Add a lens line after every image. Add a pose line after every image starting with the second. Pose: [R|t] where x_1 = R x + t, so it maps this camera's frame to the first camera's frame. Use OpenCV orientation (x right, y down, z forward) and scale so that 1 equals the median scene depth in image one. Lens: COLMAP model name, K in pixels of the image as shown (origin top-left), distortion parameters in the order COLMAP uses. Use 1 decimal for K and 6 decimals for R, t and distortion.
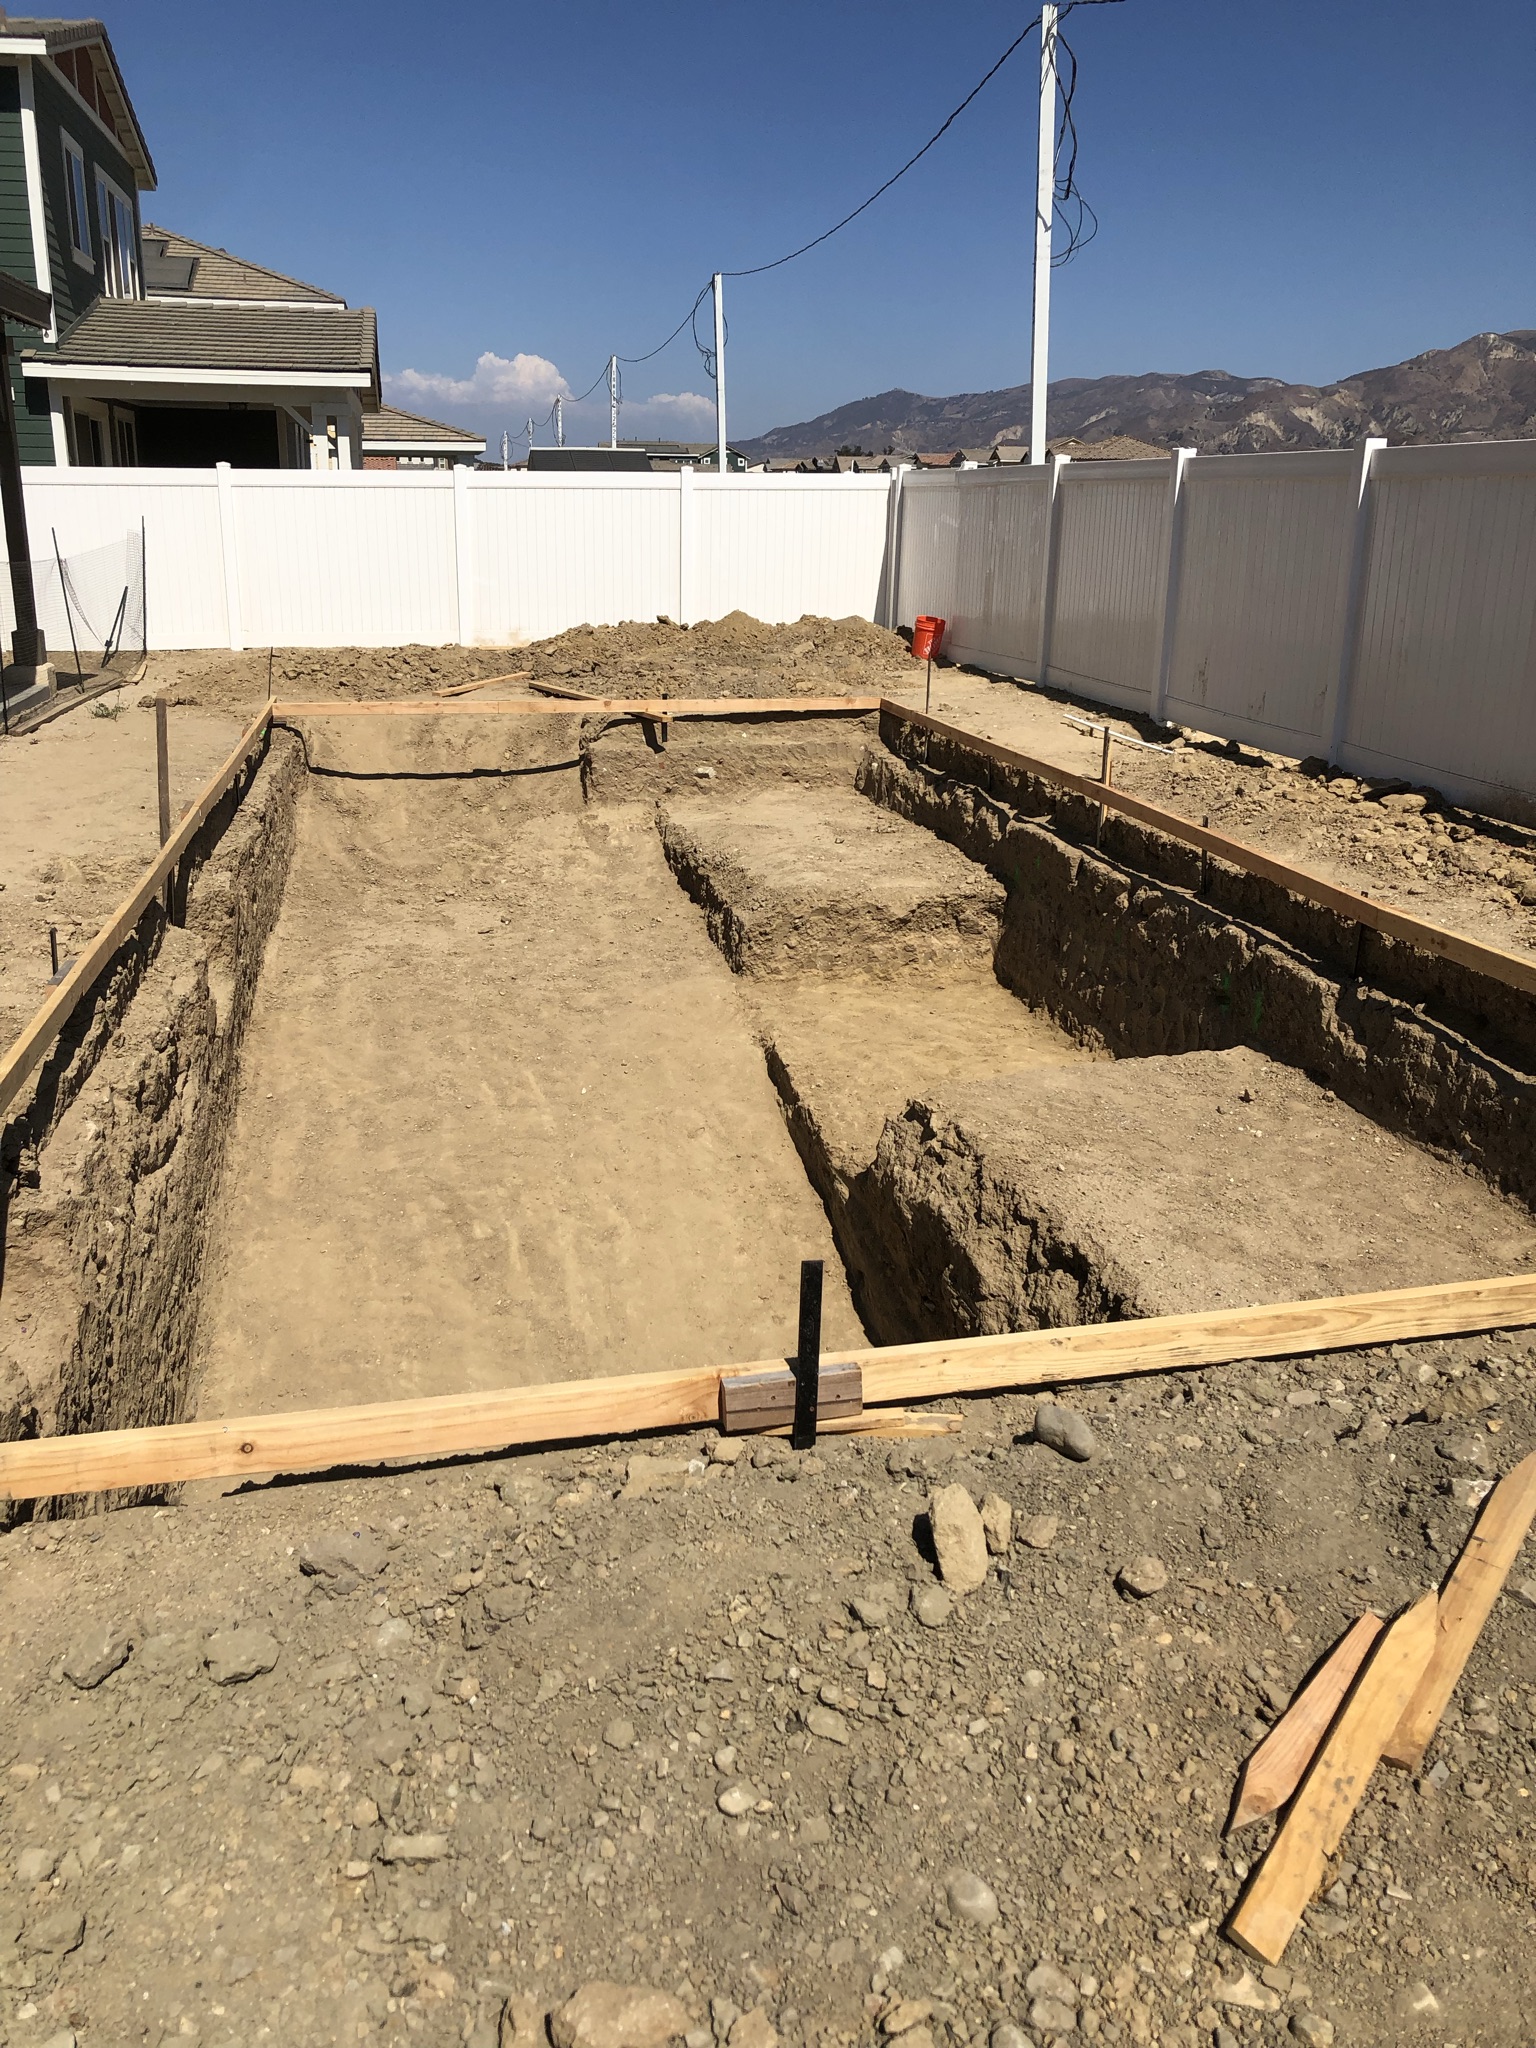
lens RADIAL K [[1655.5, 0, 768.0], [0, 1655.5, 1024.0], [0, 0, 1]] dist [-0.001888, -0.003614]
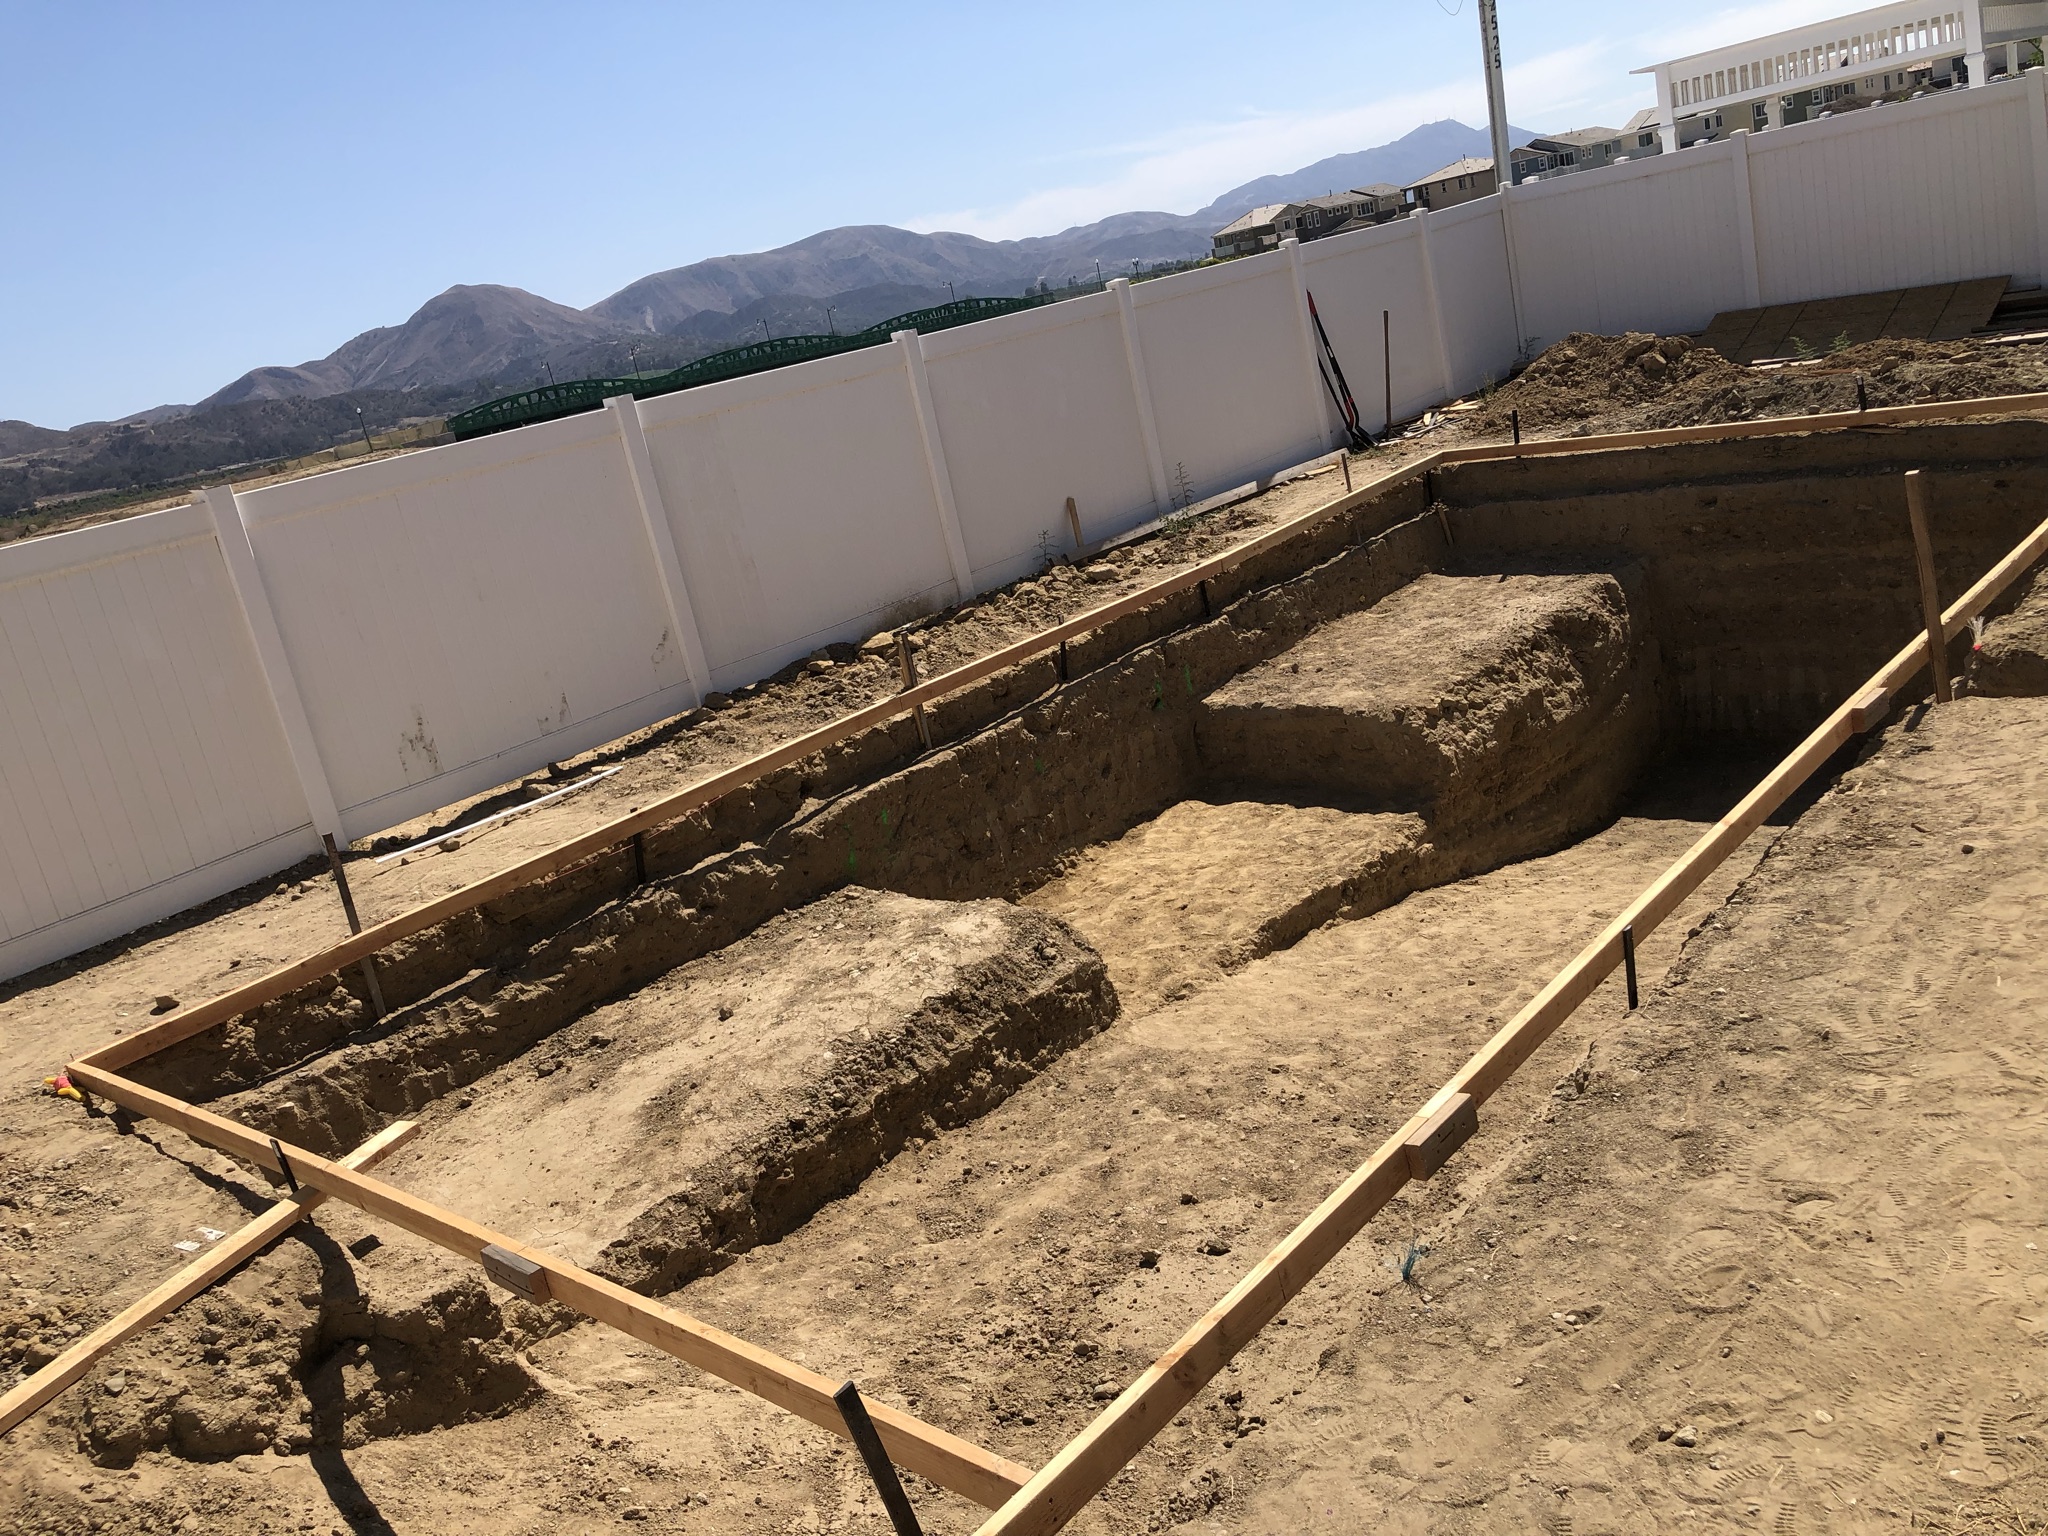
lens RADIAL K [[1655.5, 0, 1024.0], [0, 1655.5, 768.0], [0, 0, 1]] dist [-0.001888, -0.003614]
pose [[-0.587662, -0.114068, 0.801025, -0.591157], [0.425714, 0.798305, 0.426001, -0.466478], [-0.688056, 0.591352, -0.420573, 1.308930]]
